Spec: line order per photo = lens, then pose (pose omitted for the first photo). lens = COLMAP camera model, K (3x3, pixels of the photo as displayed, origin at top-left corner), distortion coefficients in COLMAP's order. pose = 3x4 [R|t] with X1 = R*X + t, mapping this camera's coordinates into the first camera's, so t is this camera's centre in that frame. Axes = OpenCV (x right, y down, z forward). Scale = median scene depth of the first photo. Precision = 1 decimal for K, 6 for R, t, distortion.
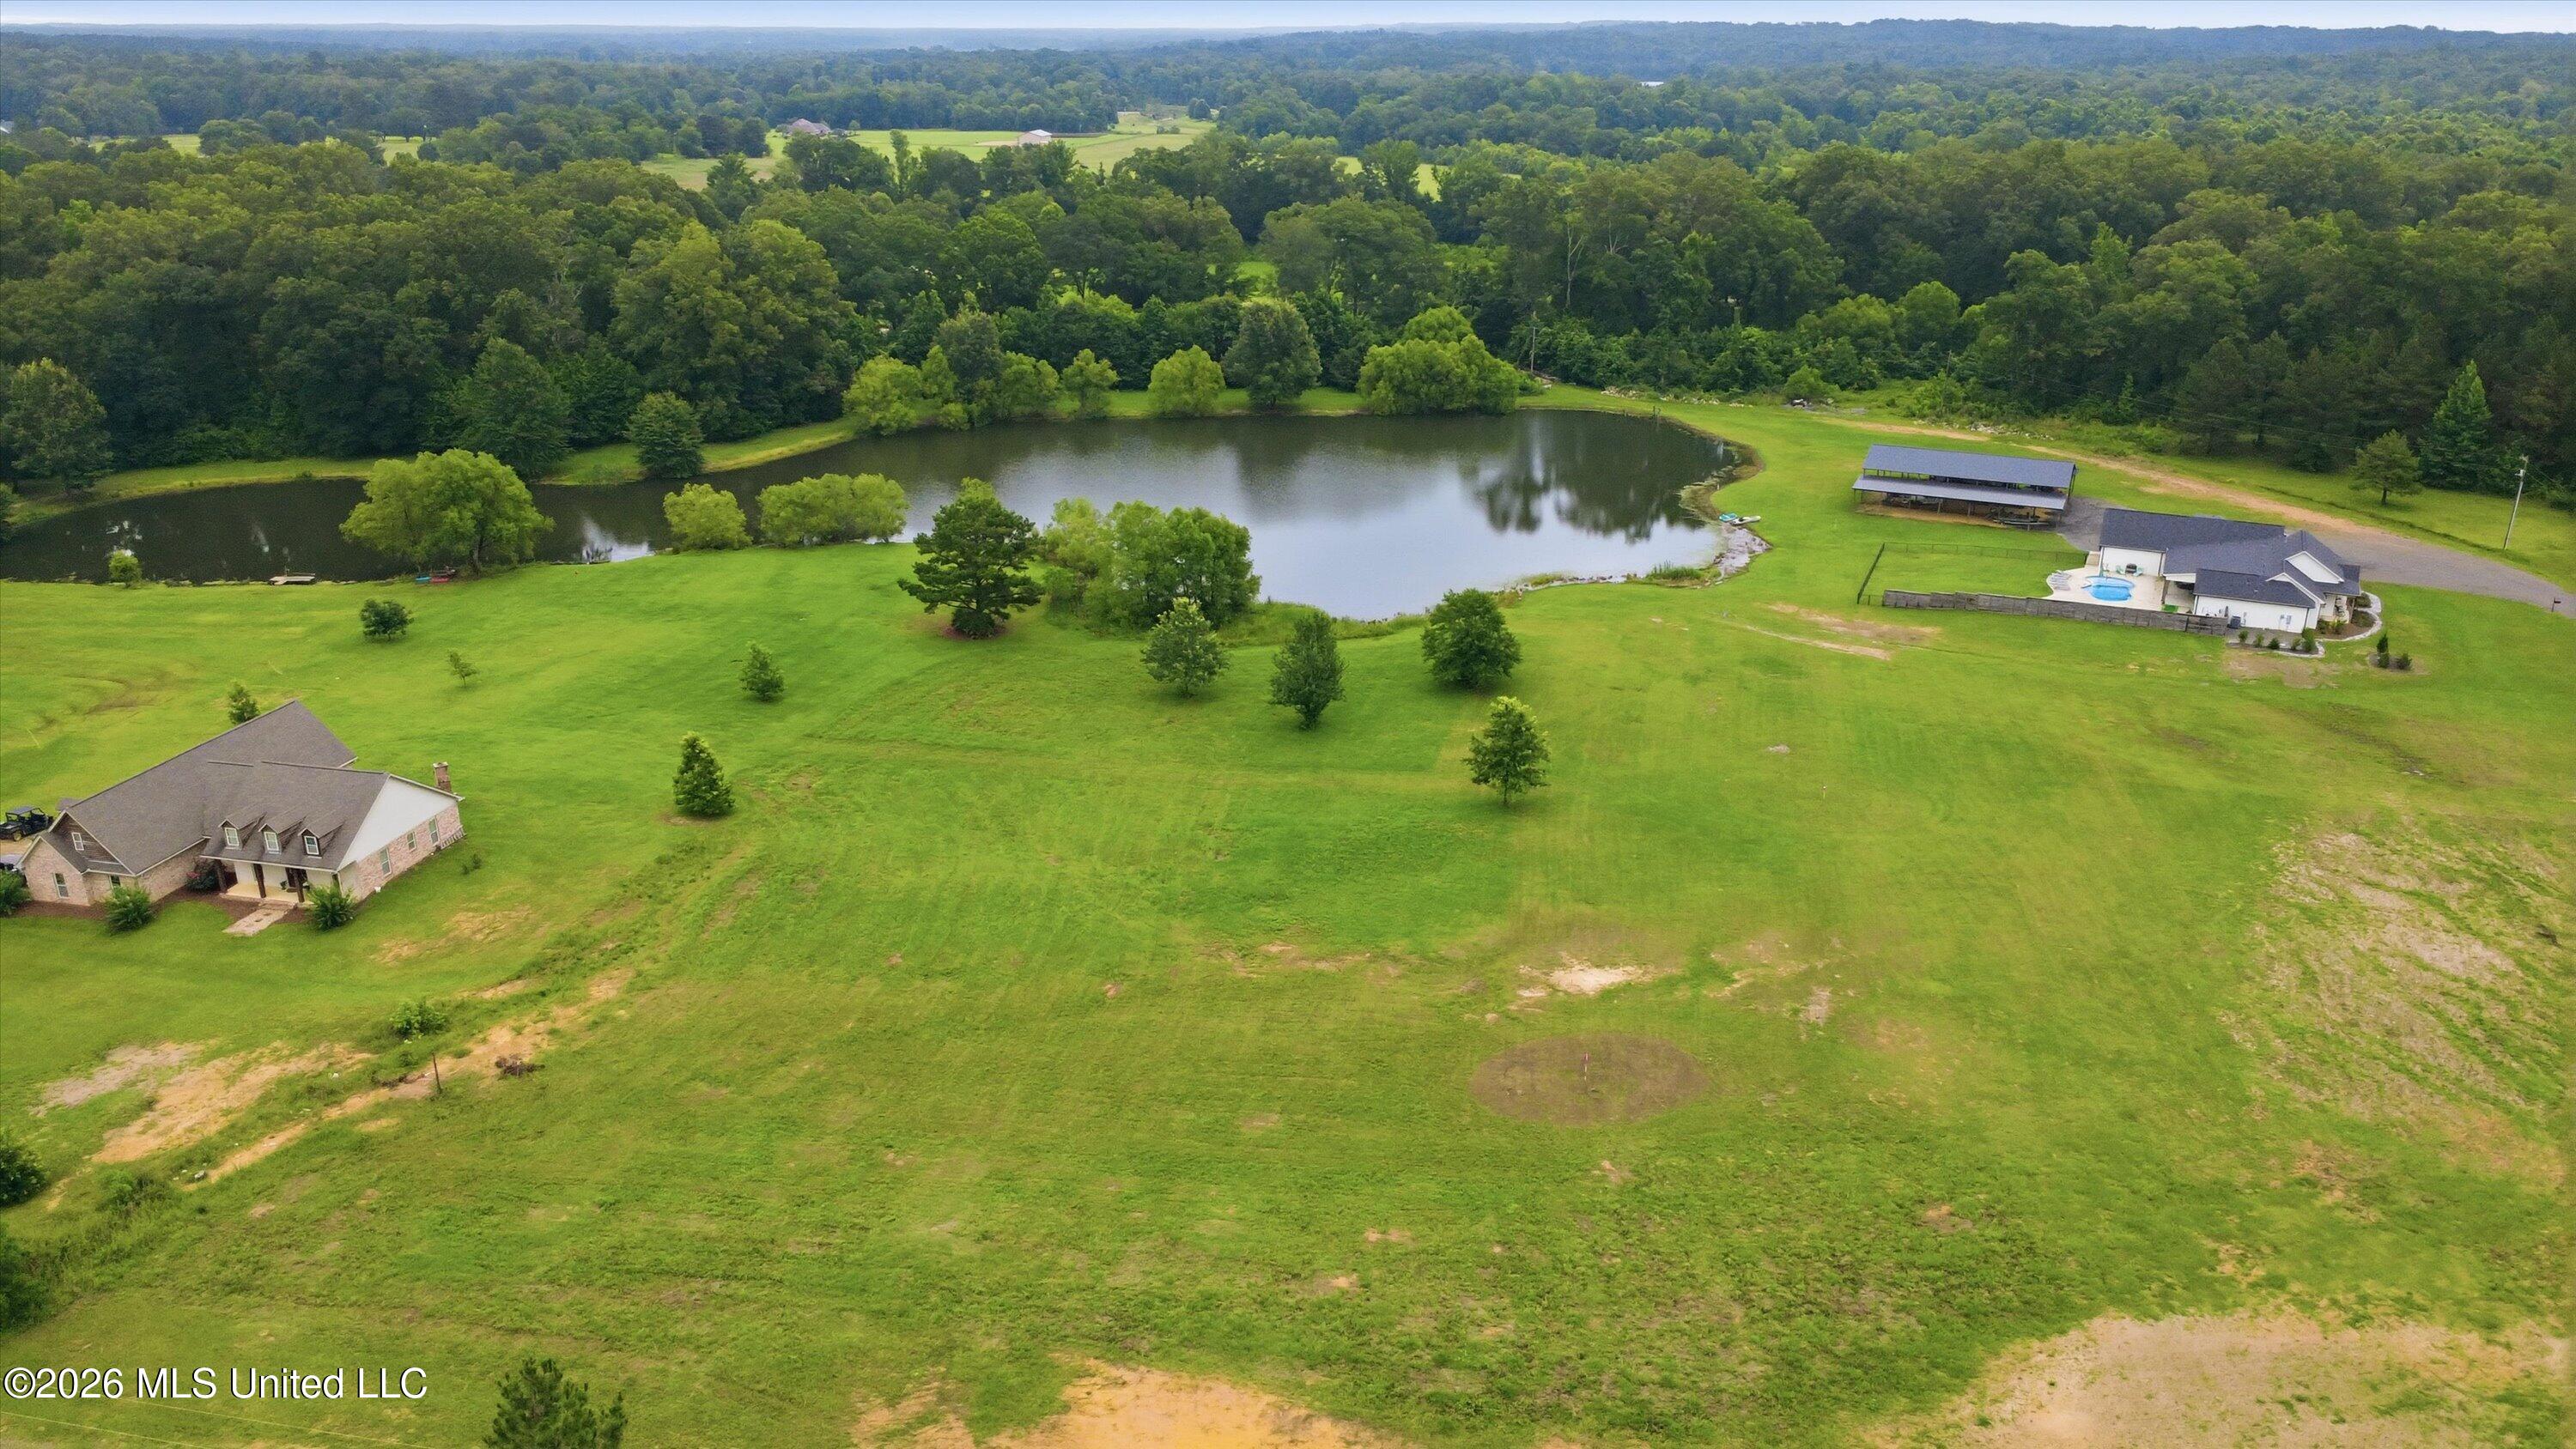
lens RADIAL K [[1877.3, 0, 1288.3], [0, 1877.3, 732.0], [0, 0, 1]] dist [-0.001253, -0.001611]
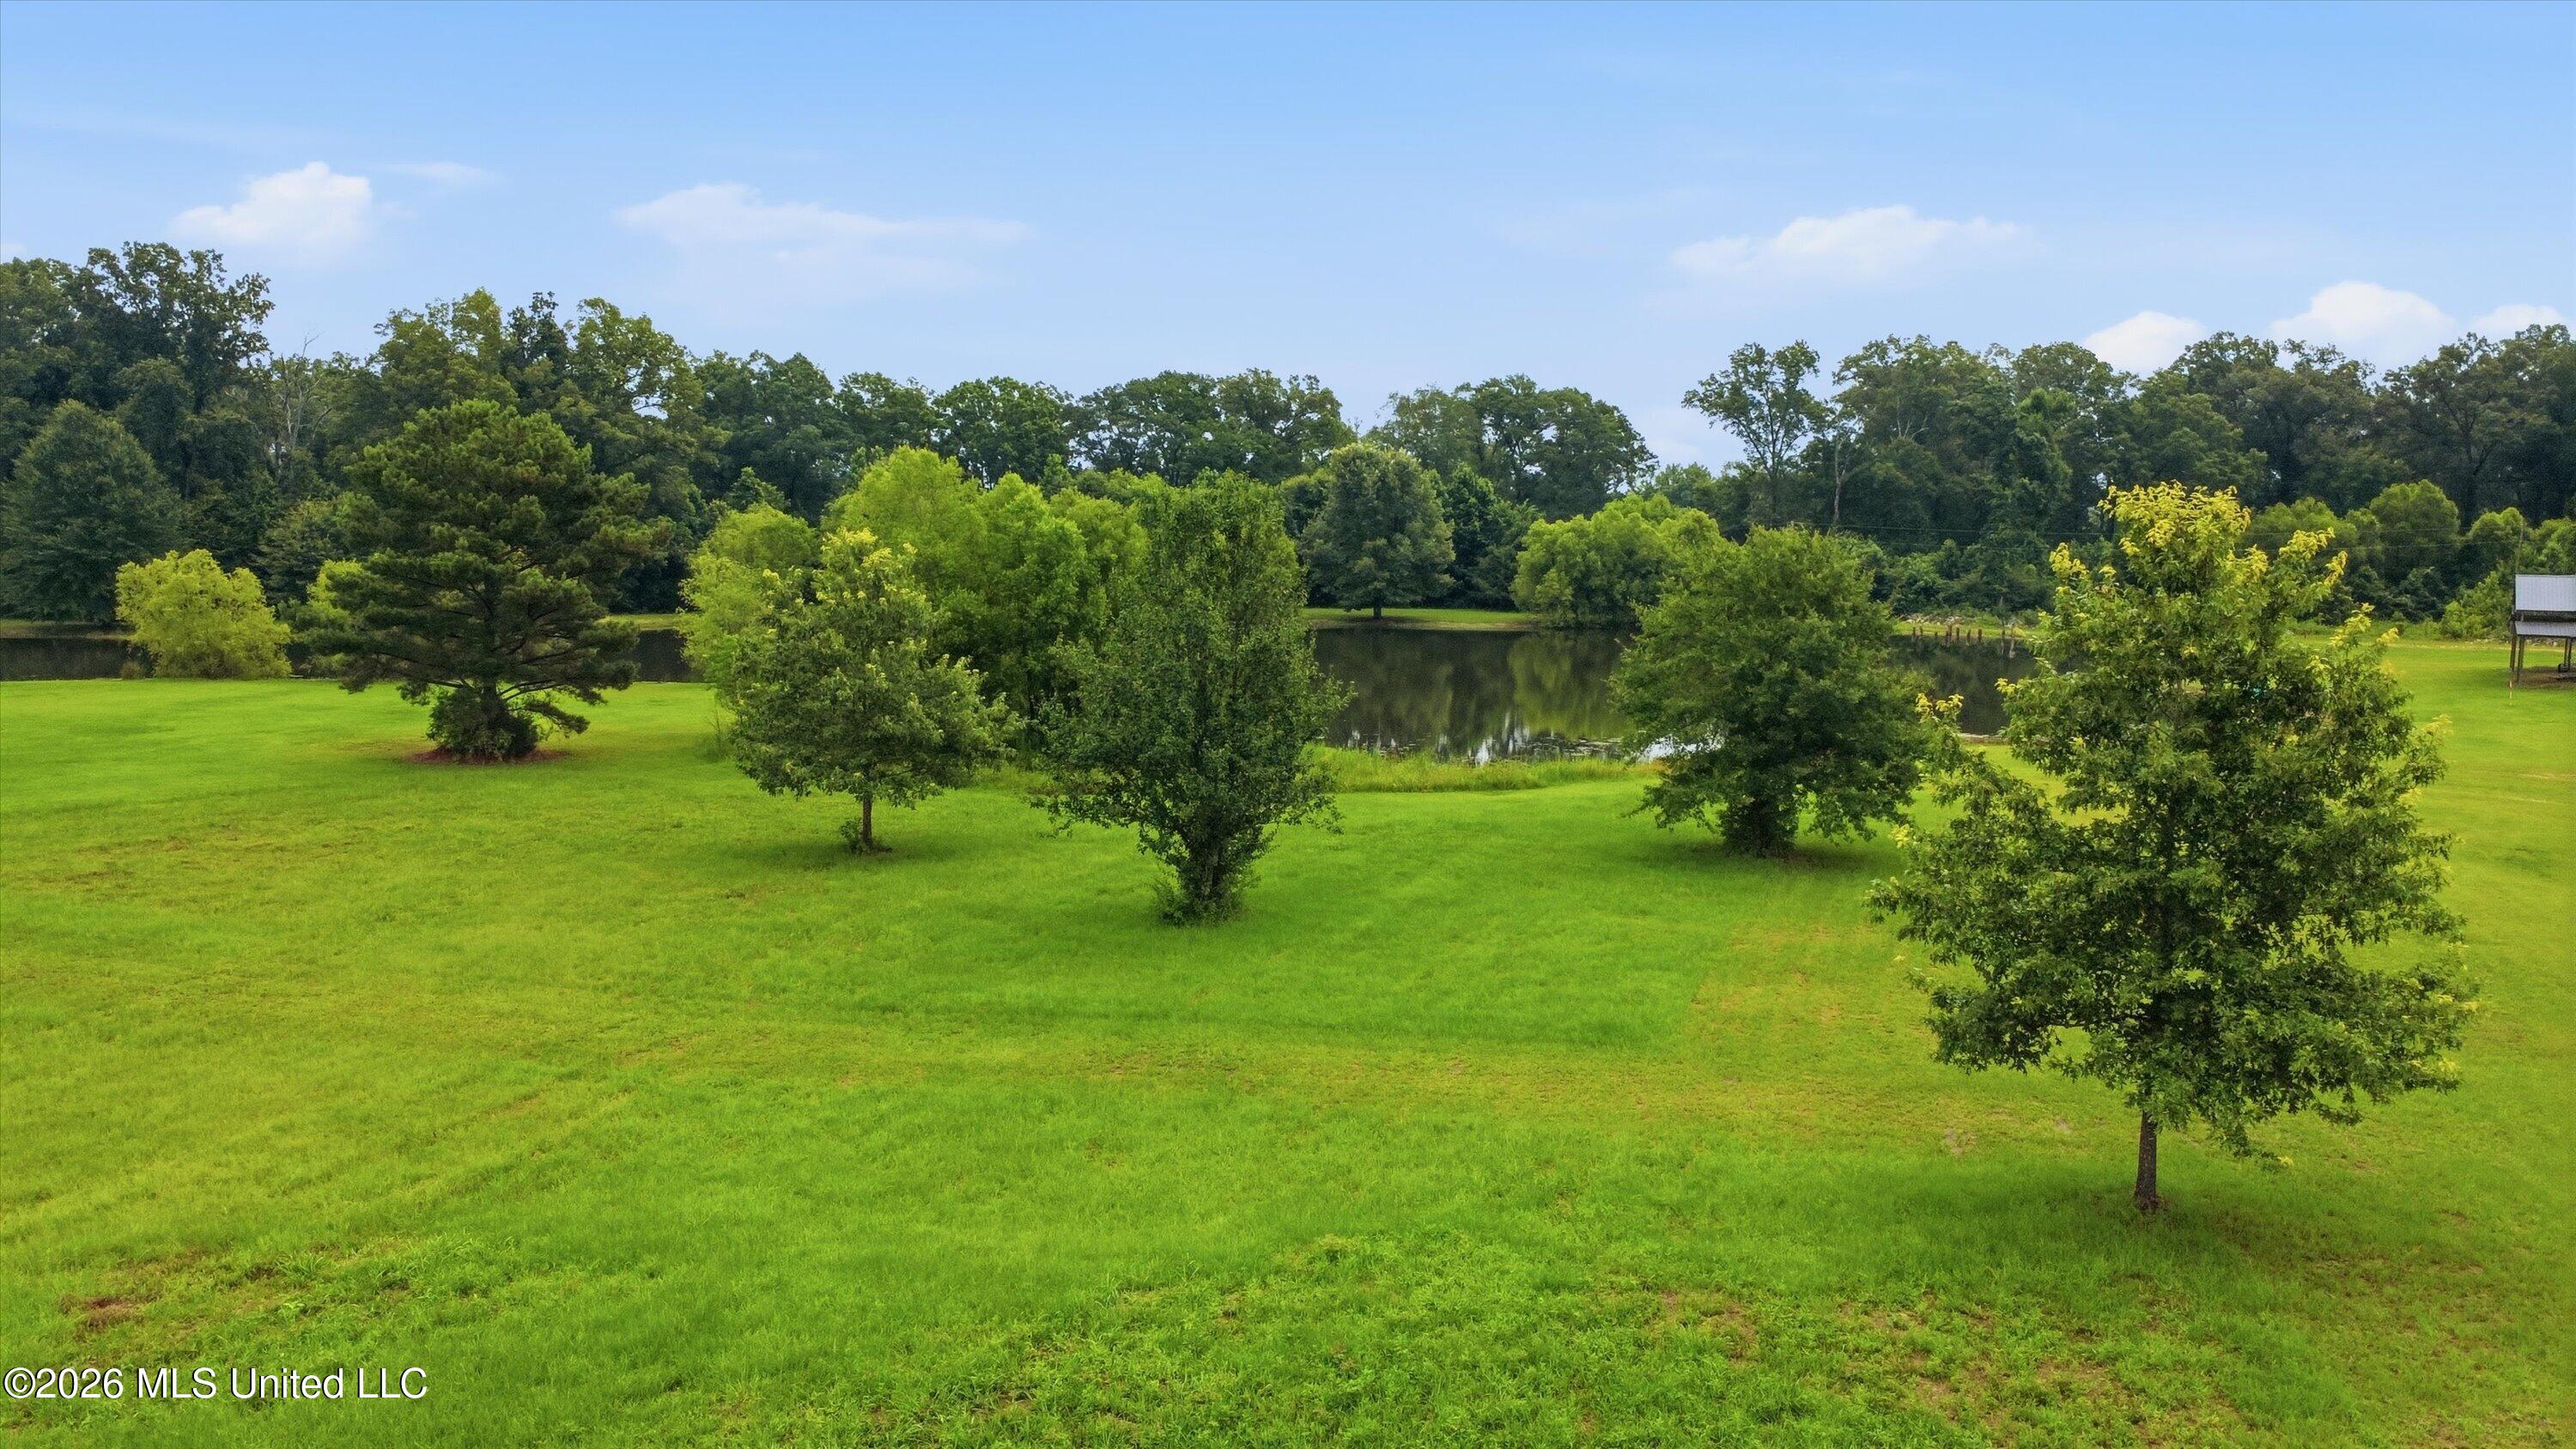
lens RADIAL K [[1877.3, 0, 1288.3], [0, 1877.3, 732.0], [0, 0, 1]] dist [-0.001253, -0.001611]
pose [[0.994491, 0.018769, -0.103129, 0.031339], [-0.043529, 0.968946, -0.243413, 0.022367], [0.095358, 0.246561, 0.964425, 0.445583]]
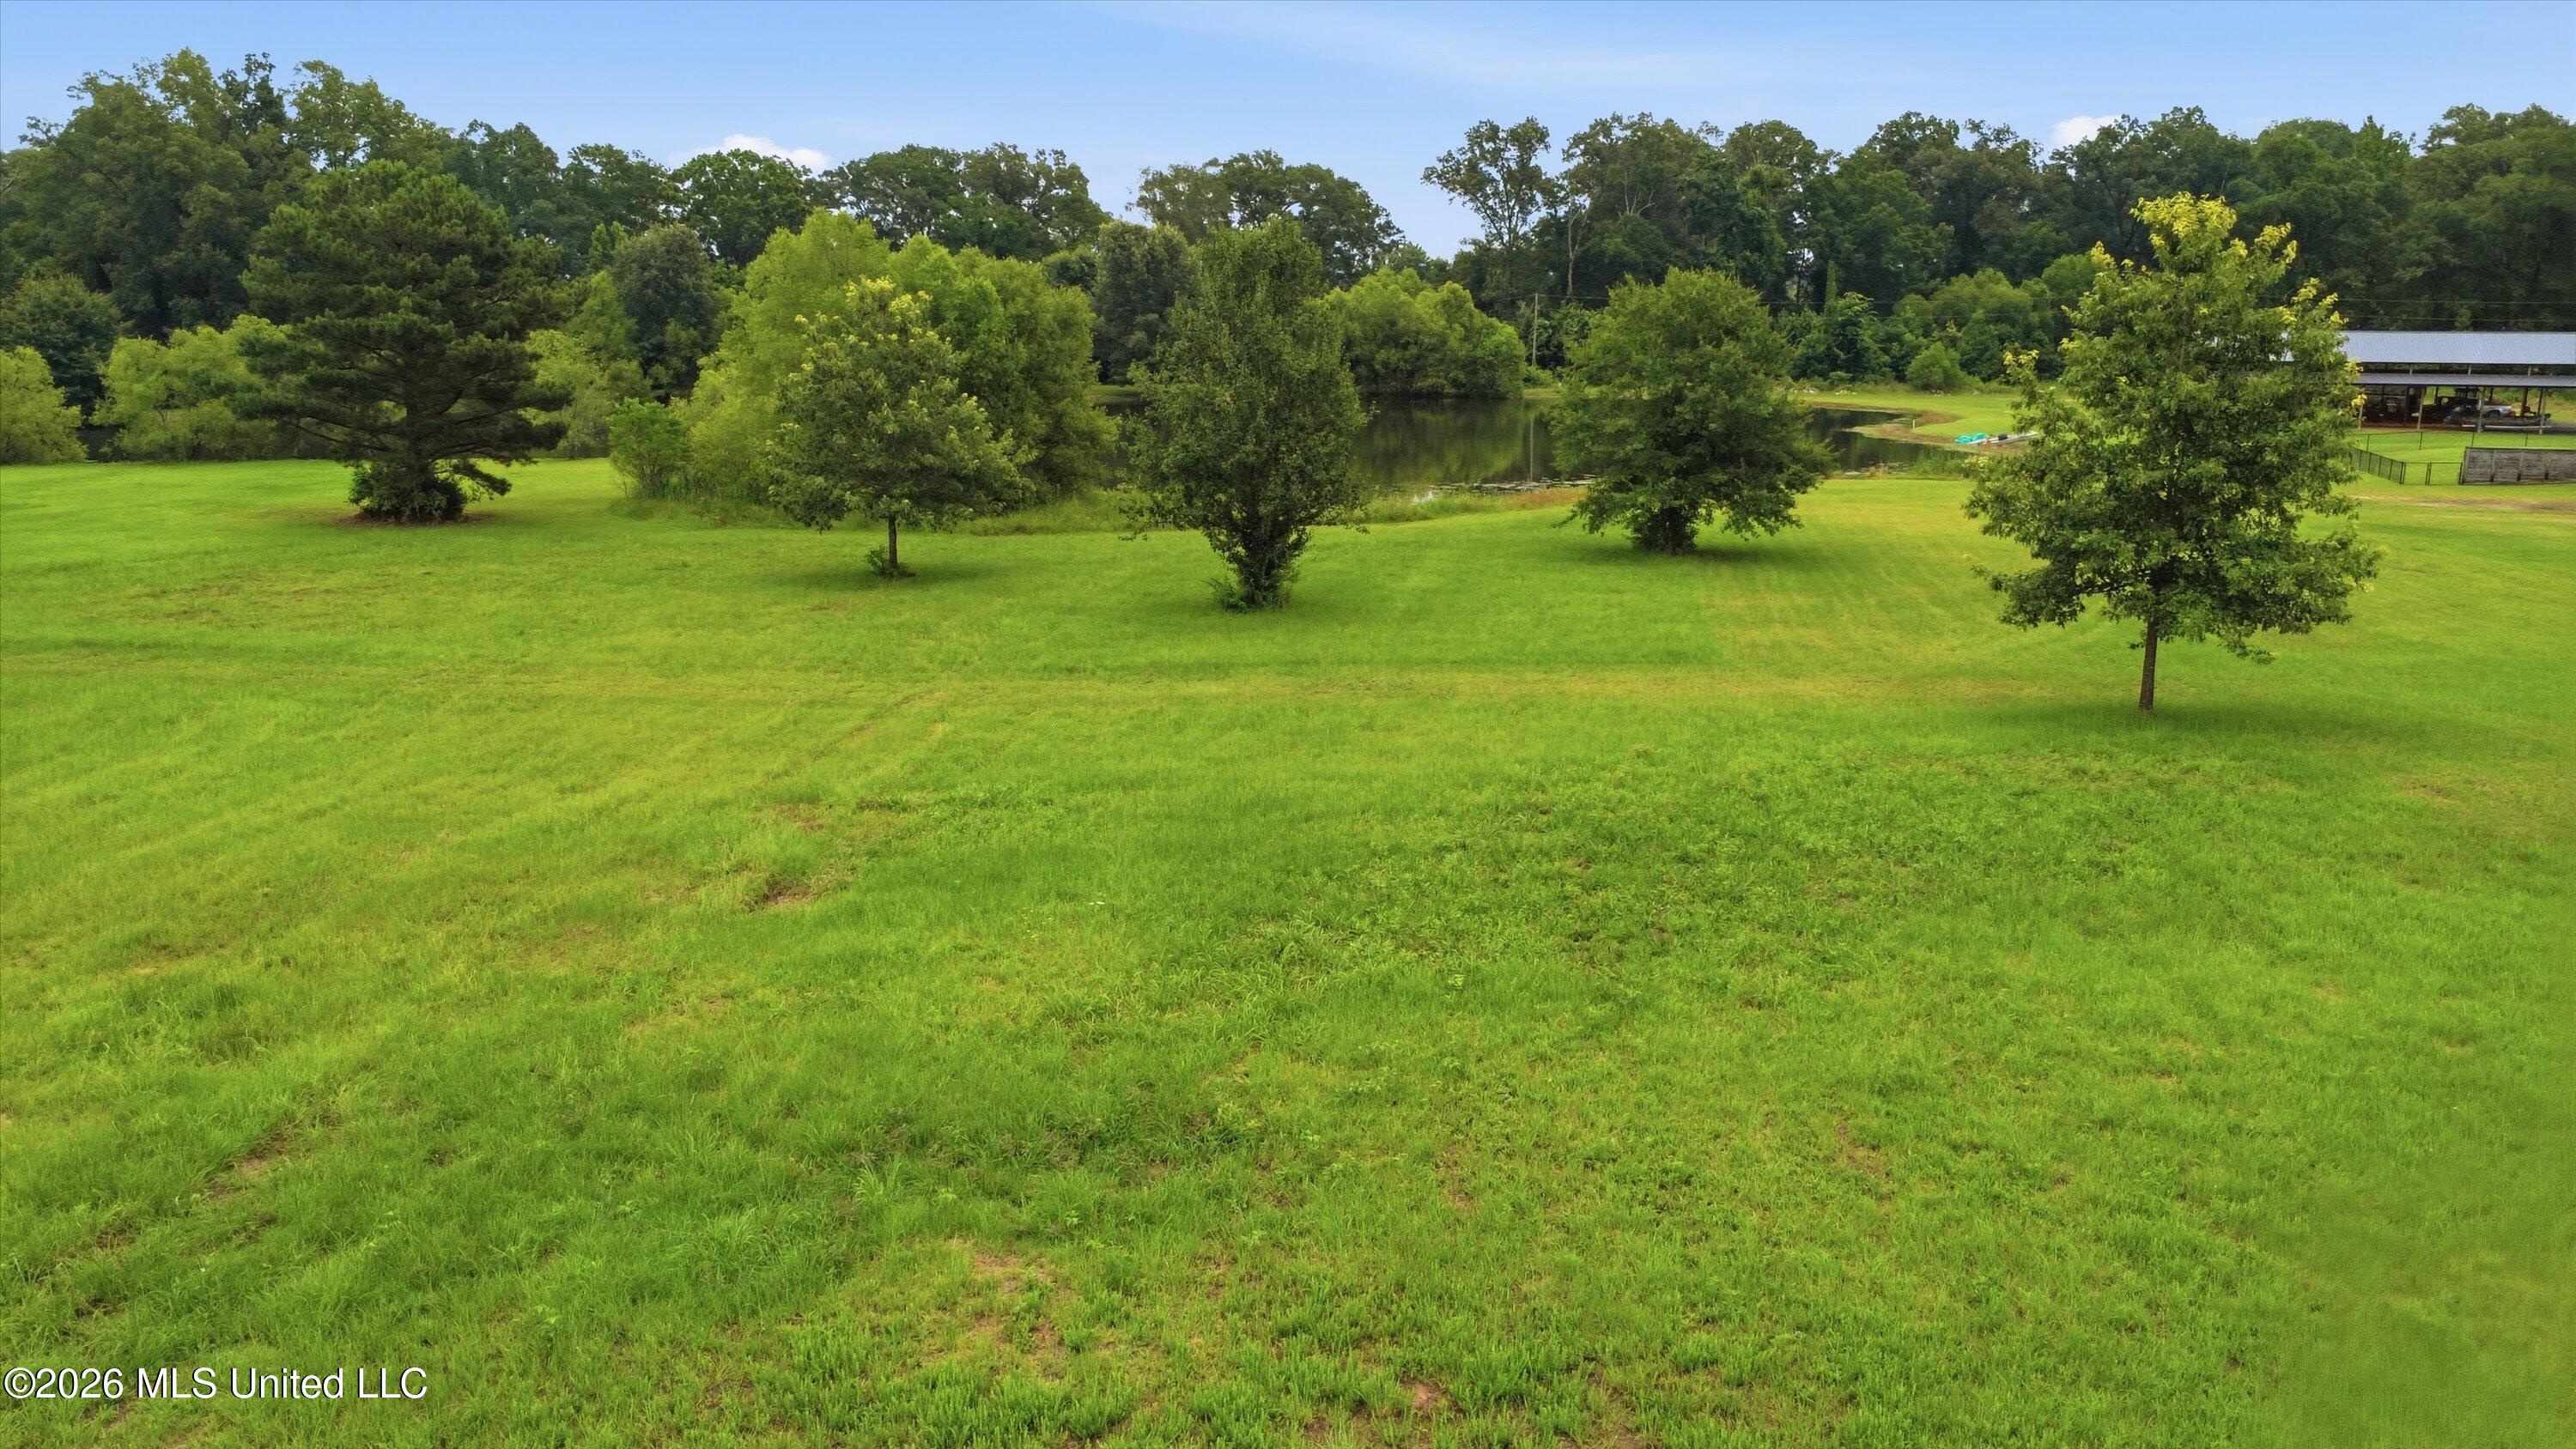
lens RADIAL K [[1877.3, 0, 1288.3], [0, 1877.3, 732.0], [0, 0, 1]] dist [-0.001253, -0.001611]
pose [[0.998091, -0.015401, 0.059804, -0.001491], [0.023501, 0.990264, -0.137205, 0.037443], [-0.057109, 0.138349, 0.988736, 0.419424]]
